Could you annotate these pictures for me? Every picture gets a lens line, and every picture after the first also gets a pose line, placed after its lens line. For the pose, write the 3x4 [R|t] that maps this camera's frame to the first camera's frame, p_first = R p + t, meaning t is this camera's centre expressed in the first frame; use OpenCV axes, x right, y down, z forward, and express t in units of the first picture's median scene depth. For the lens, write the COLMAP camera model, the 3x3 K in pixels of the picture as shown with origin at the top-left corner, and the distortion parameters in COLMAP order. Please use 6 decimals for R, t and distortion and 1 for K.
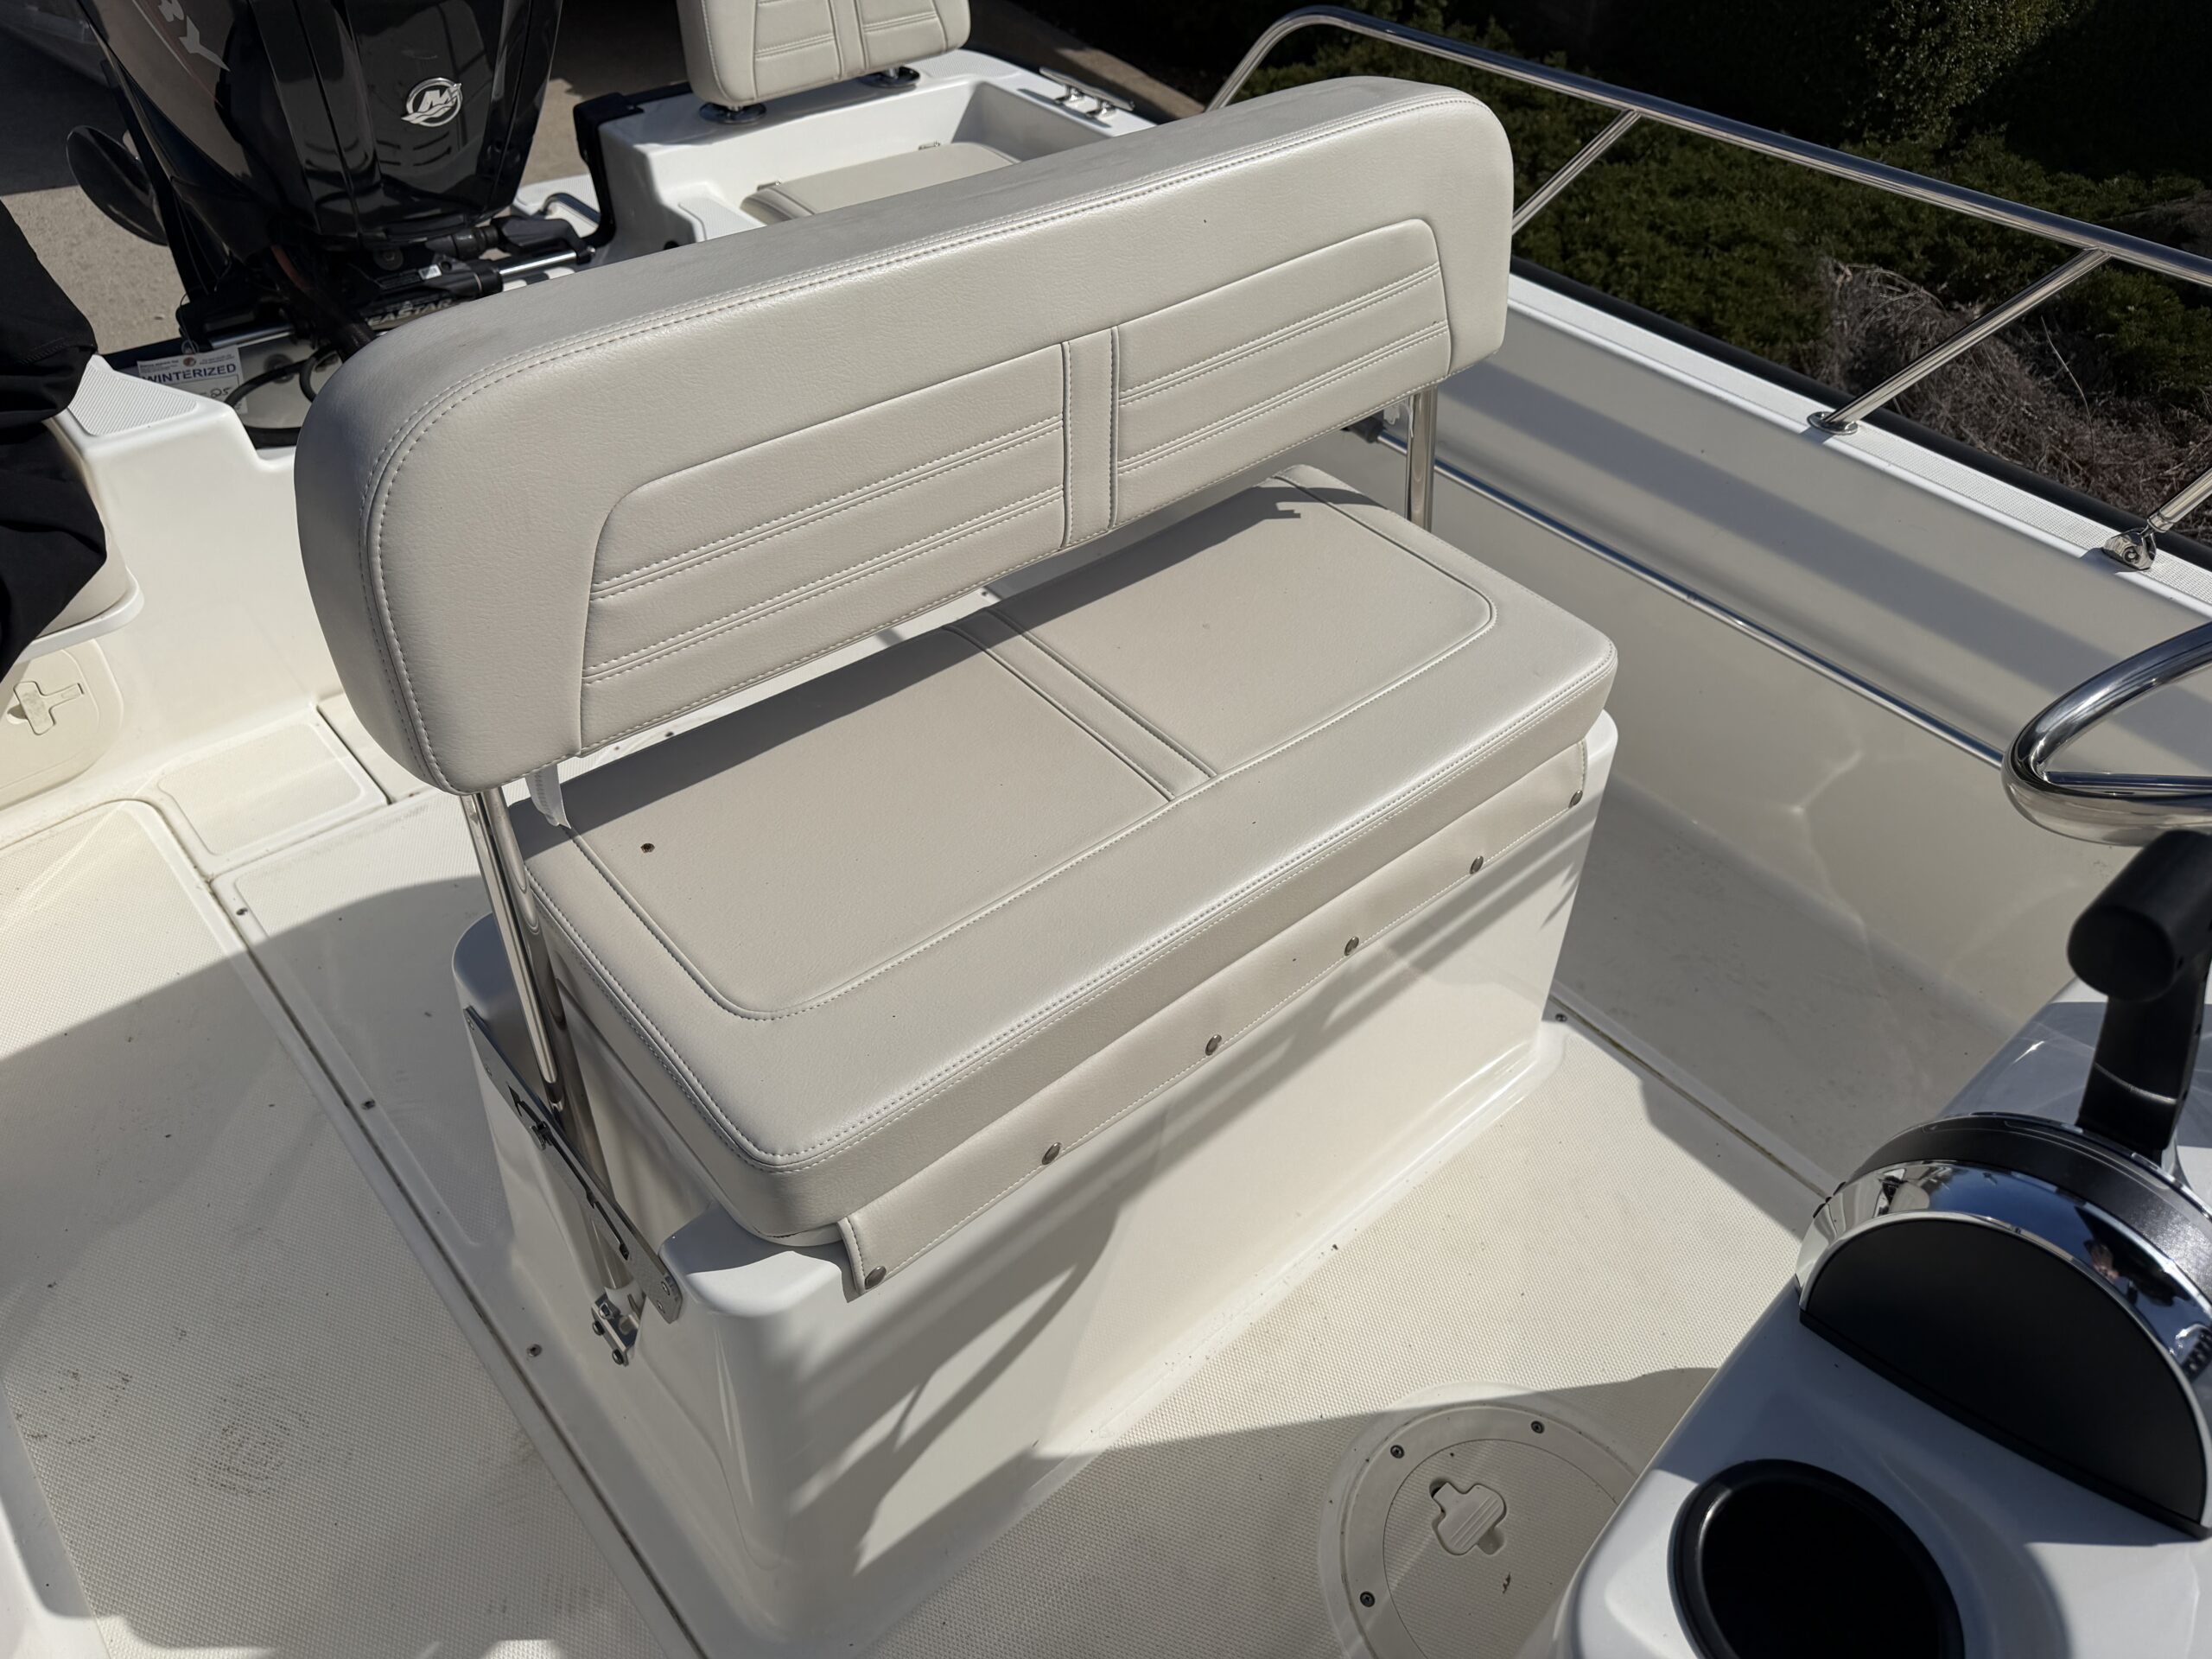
lens RADIAL K [[1596.5, 0, 1100.0], [0, 1596.5, 774.6], [0, 0, 1]] dist [0.023783, -0.047723]
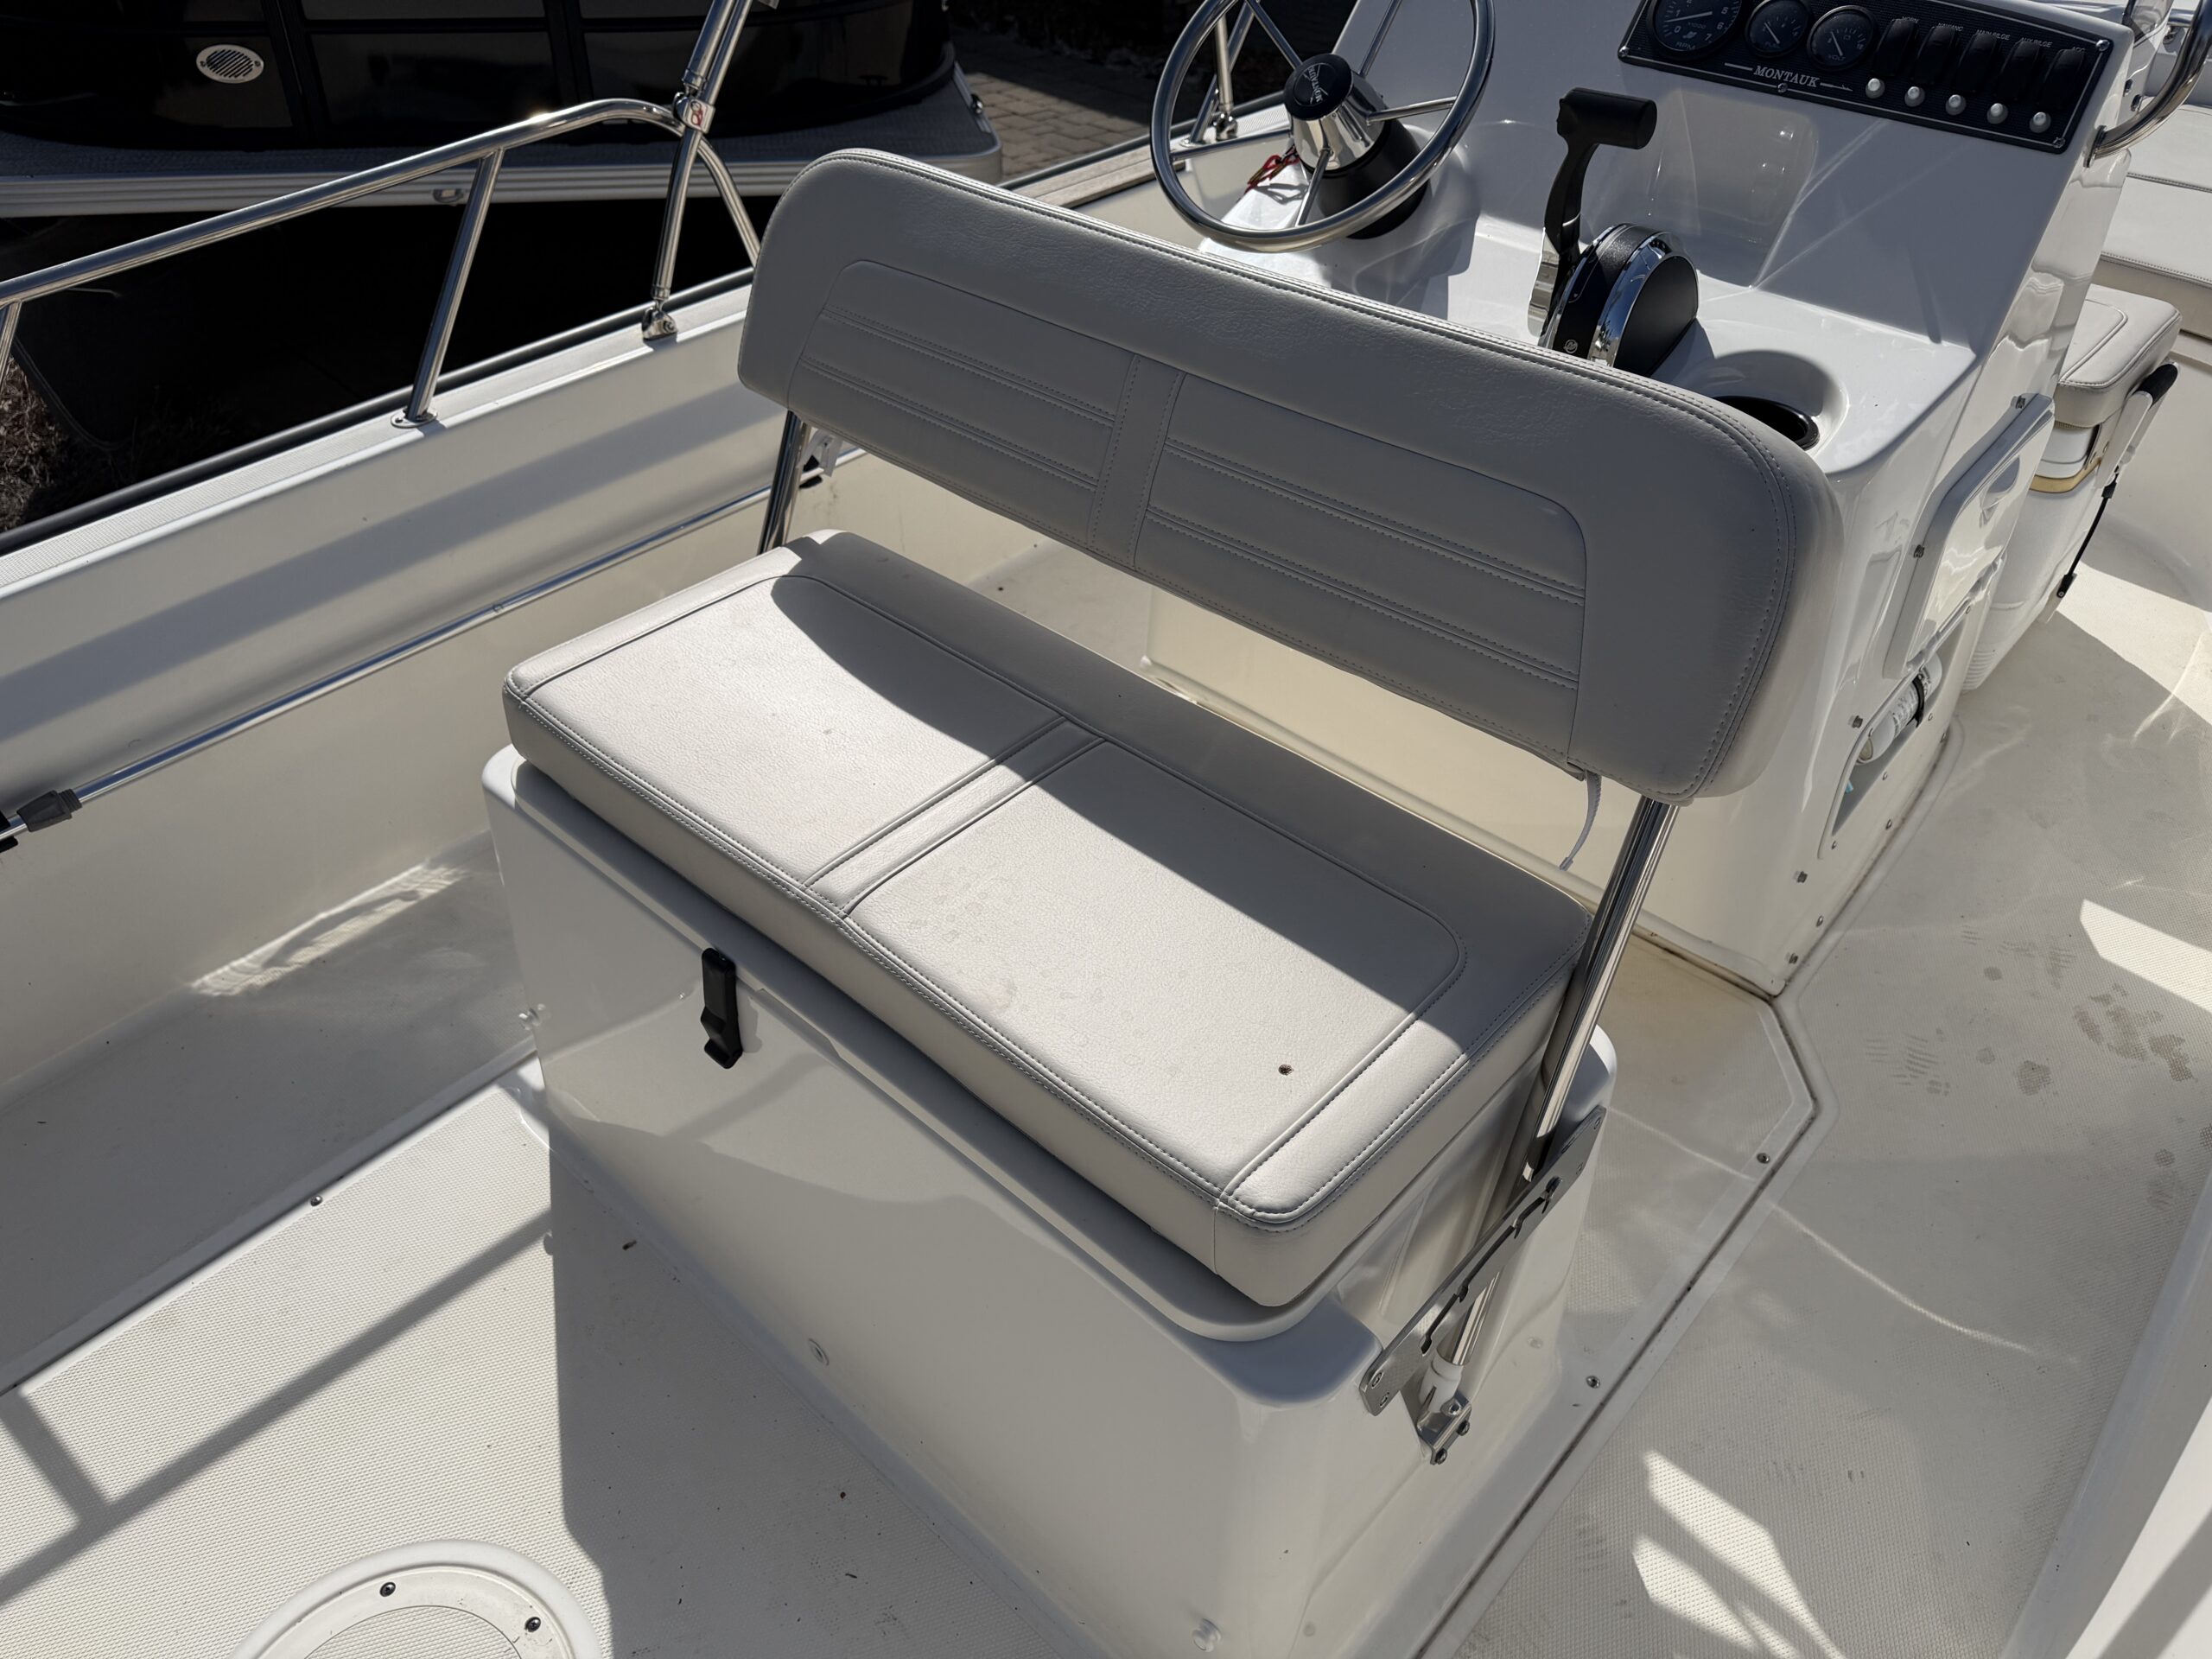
lens RADIAL K [[1582.4, 0, 1075.2], [0, 1582.4, 822.8], [0, 0, 1]] dist [0.007673, -0.006662]
pose [[-0.098990, -0.673810, 0.732244, -0.500652], [0.656290, 0.508921, 0.557030, -0.362957], [-0.747987, 0.535705, 0.391836, 0.395809]]
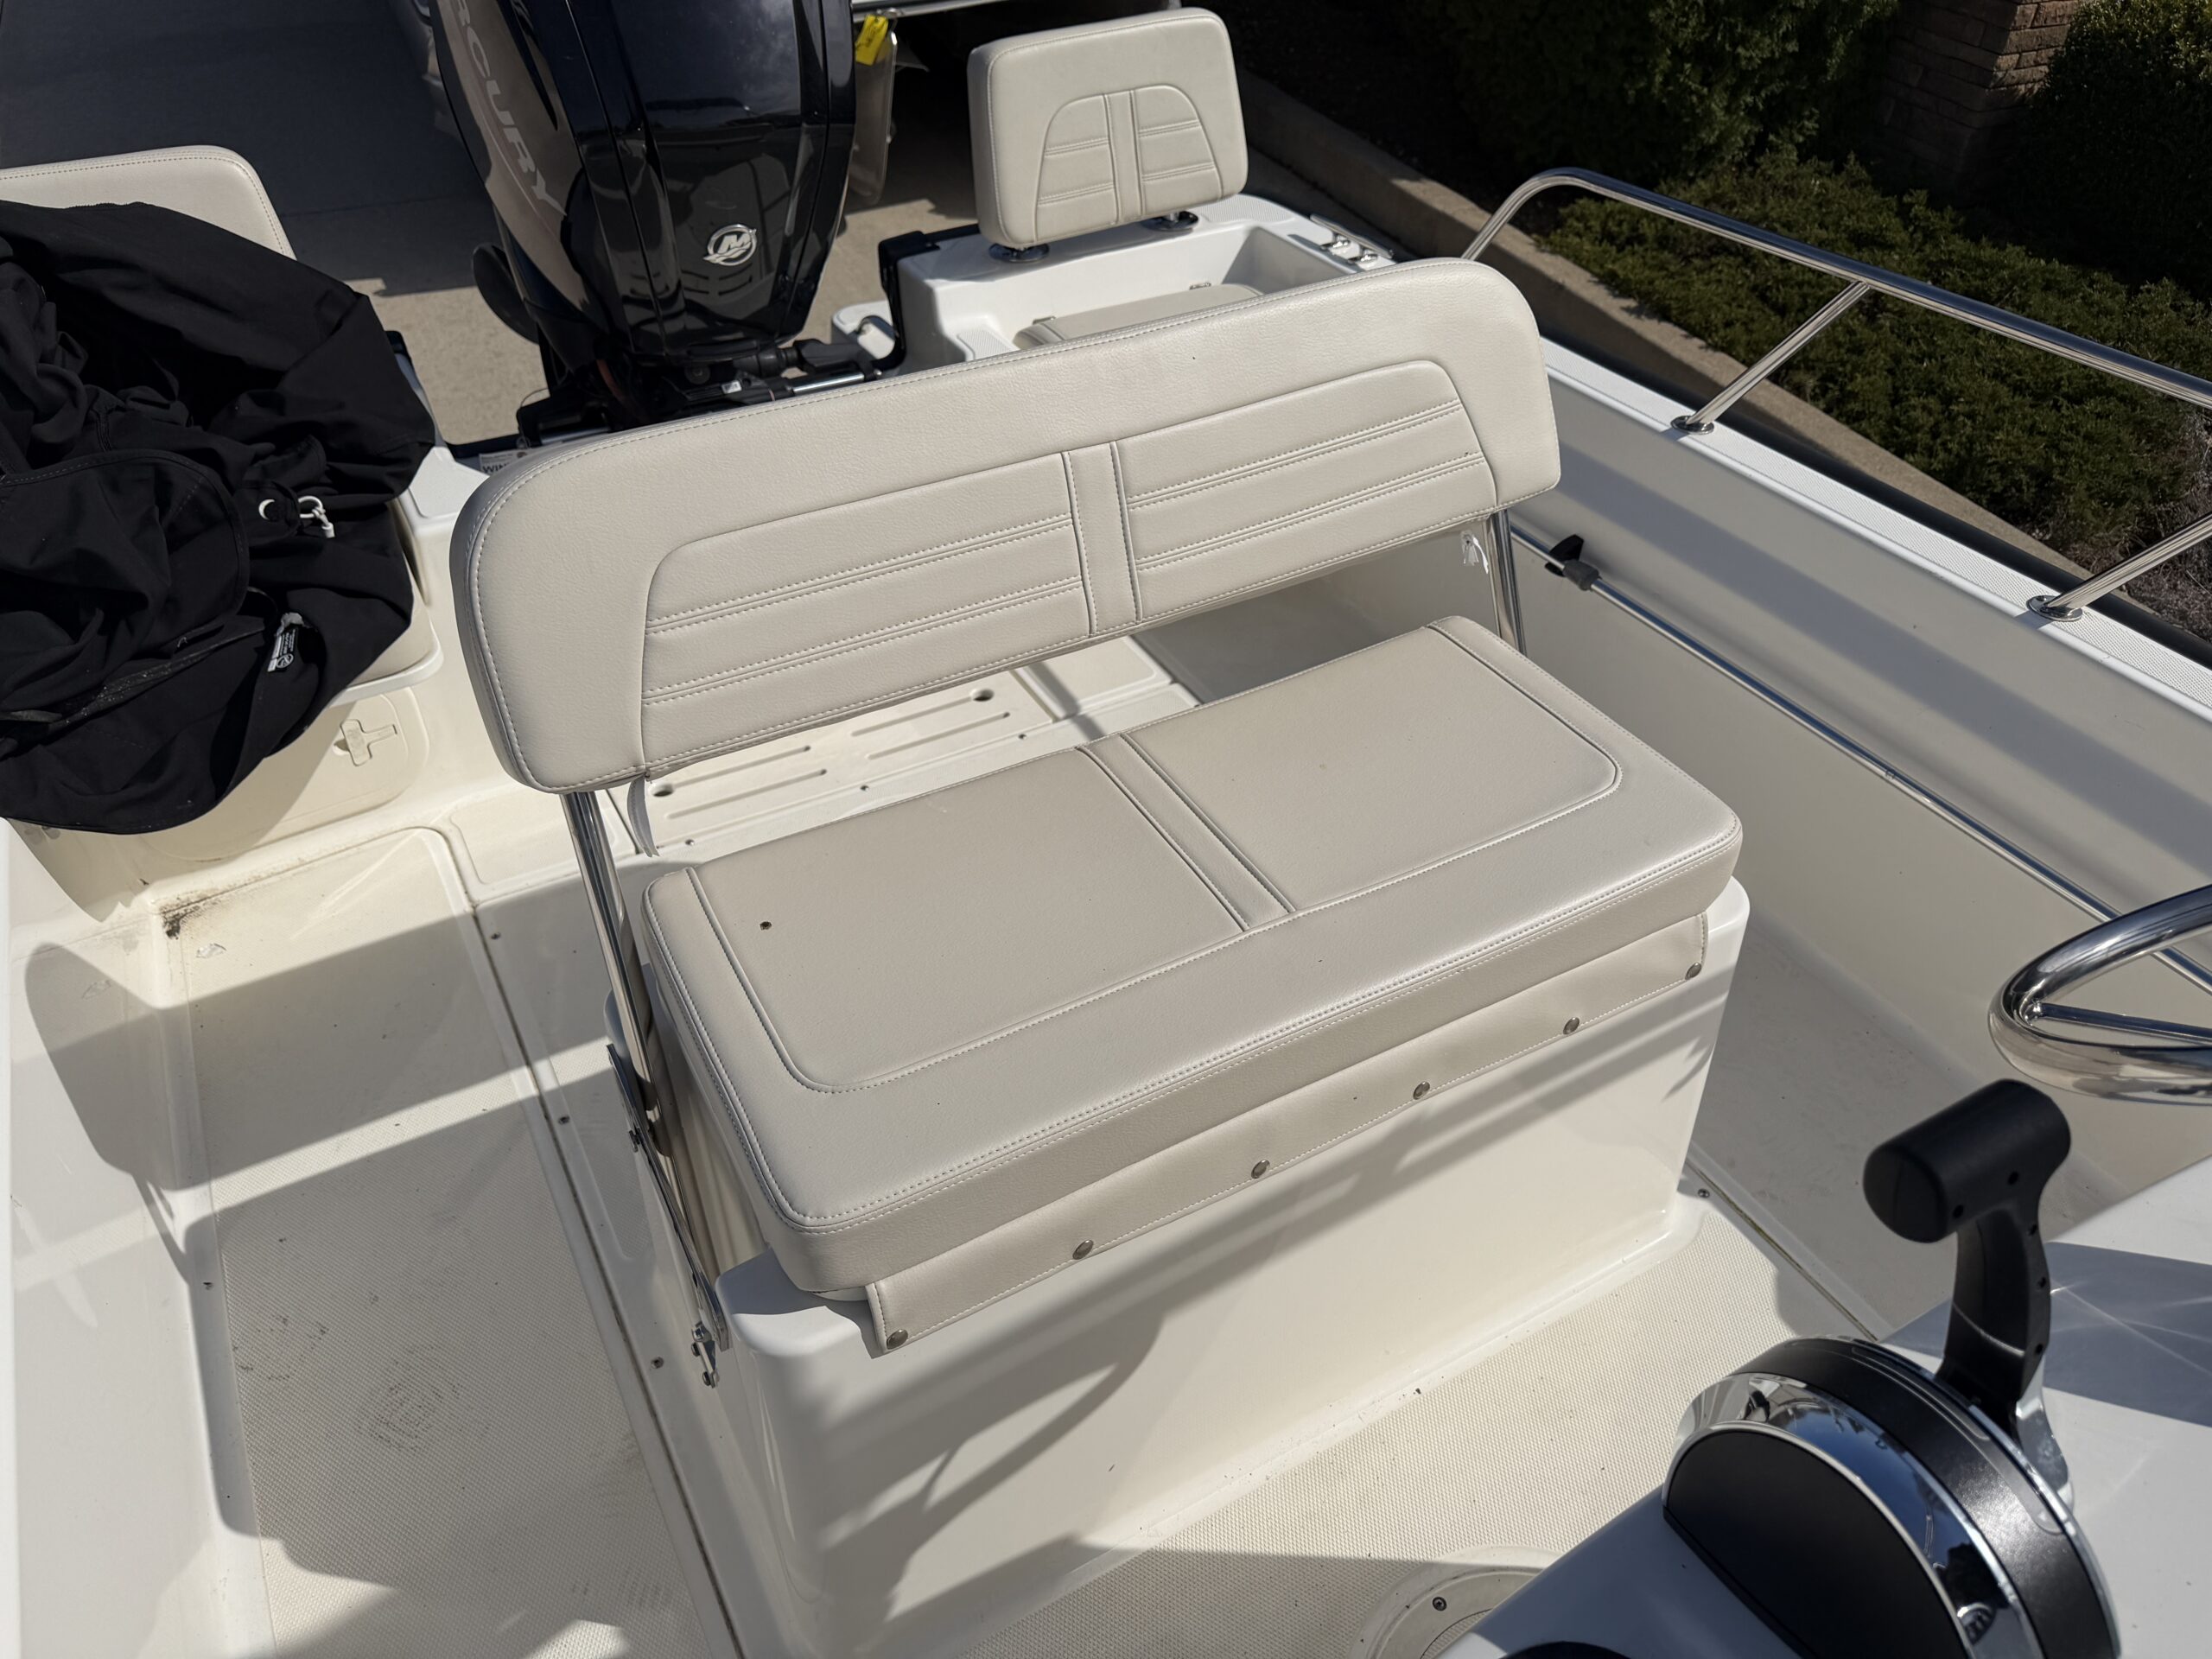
lens RADIAL K [[1570.9, 0, 1115.6], [0, 1570.9, 783.6], [0, 0, 1]] dist [0.035072, -0.081536]
pose [[0.977072, 0.090606, -0.192669, 0.098647], [-0.100459, 0.994055, -0.041981, -0.018620], [0.187720, 0.060374, 0.980365, -0.025362]]
